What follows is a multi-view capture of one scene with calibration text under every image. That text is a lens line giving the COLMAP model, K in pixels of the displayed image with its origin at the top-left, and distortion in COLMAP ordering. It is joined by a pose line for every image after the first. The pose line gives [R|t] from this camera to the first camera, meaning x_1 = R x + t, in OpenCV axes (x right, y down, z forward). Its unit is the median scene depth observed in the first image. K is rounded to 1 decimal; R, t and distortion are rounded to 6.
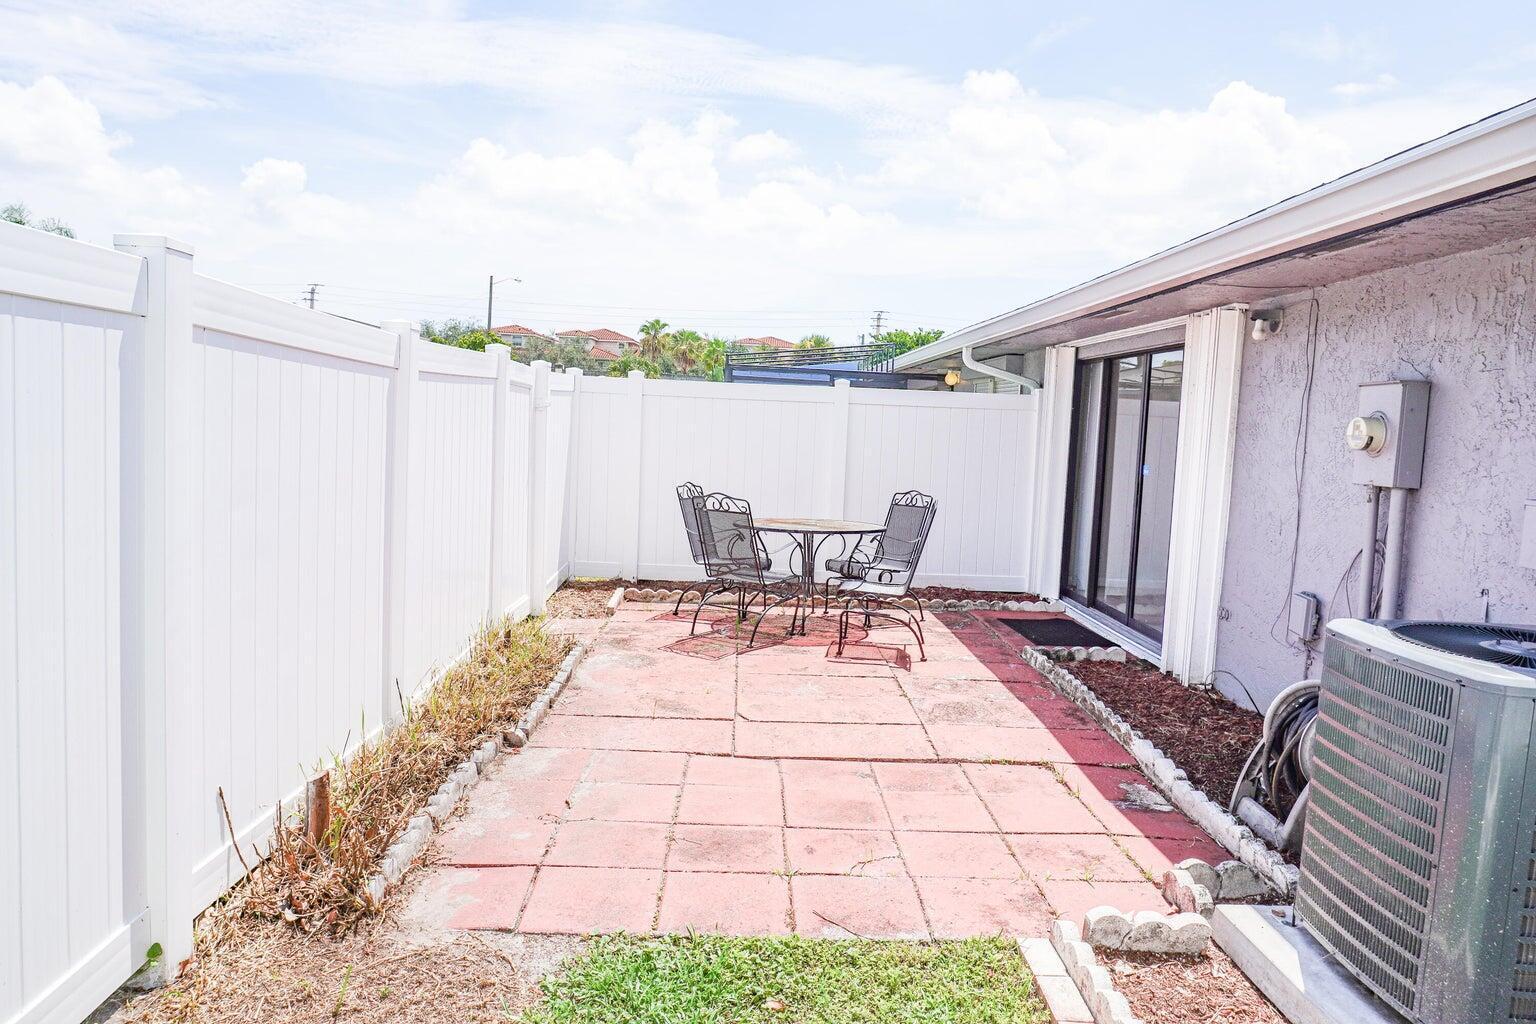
lens RADIAL K [[1036.5, 0, 772.7], [0, 1036.5, 514.0], [0, 0, 1]] dist [-0.029235, 0.024780]
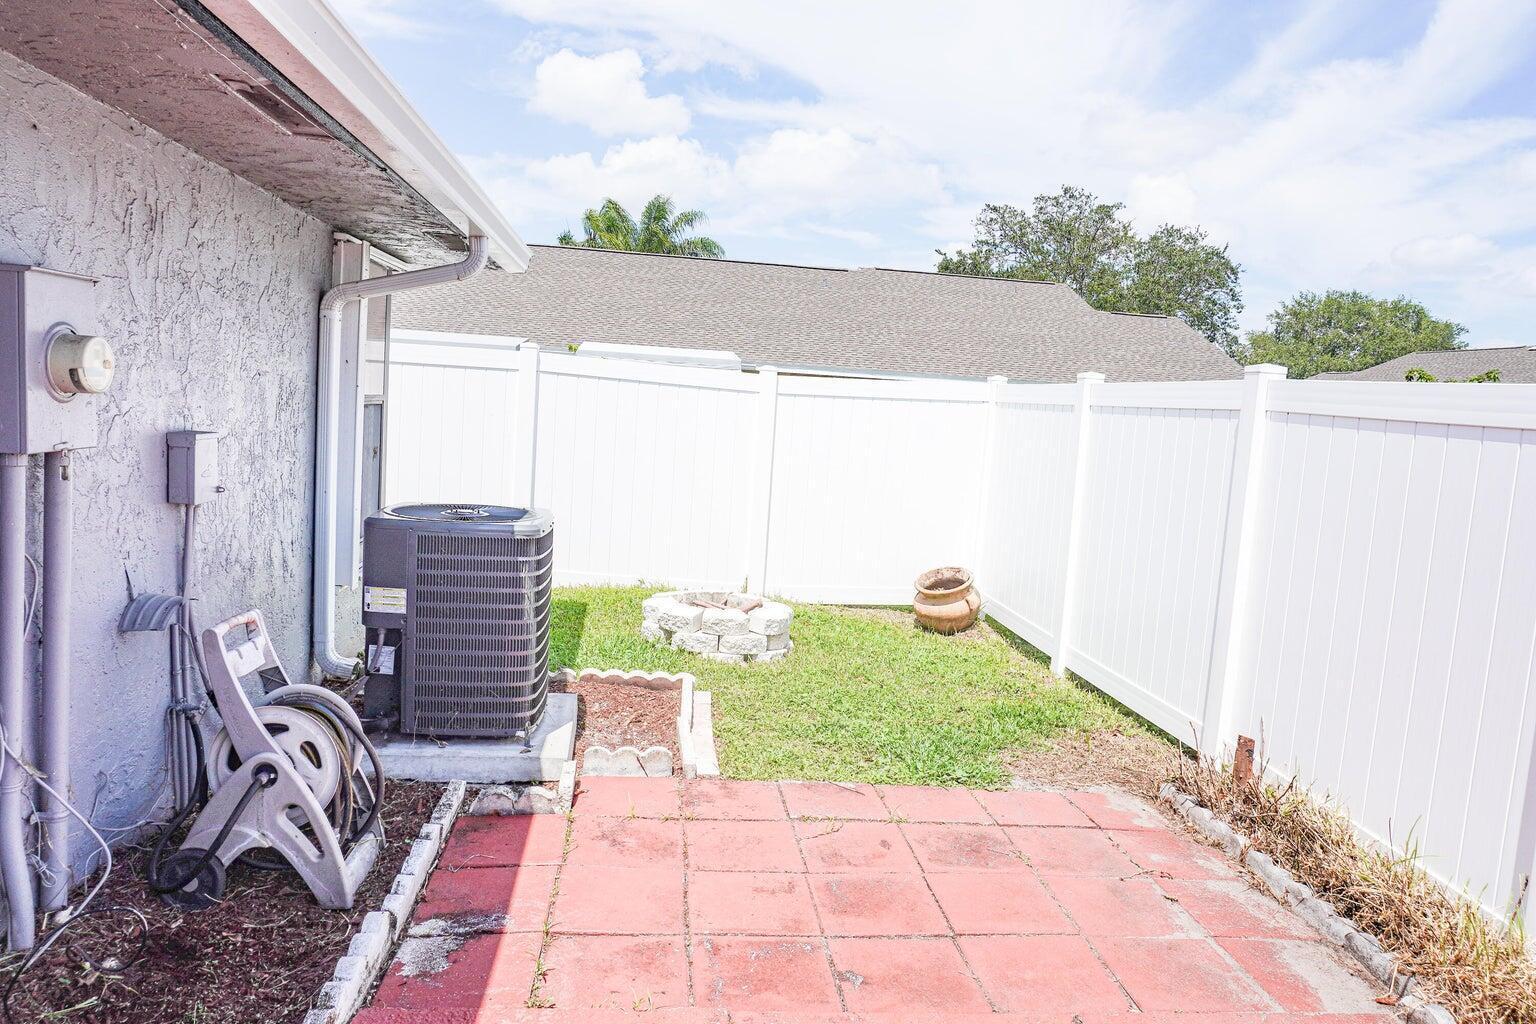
lens RADIAL K [[1036.5, 0, 768.4], [0, 1036.5, 510.5], [0, 0, 1]] dist [-0.029235, 0.024780]
pose [[-0.990370, -0.102420, -0.093147, 0.250283], [-0.118552, 0.974882, 0.188551, -0.162273], [0.071496, 0.197778, -0.977636, 1.713812]]
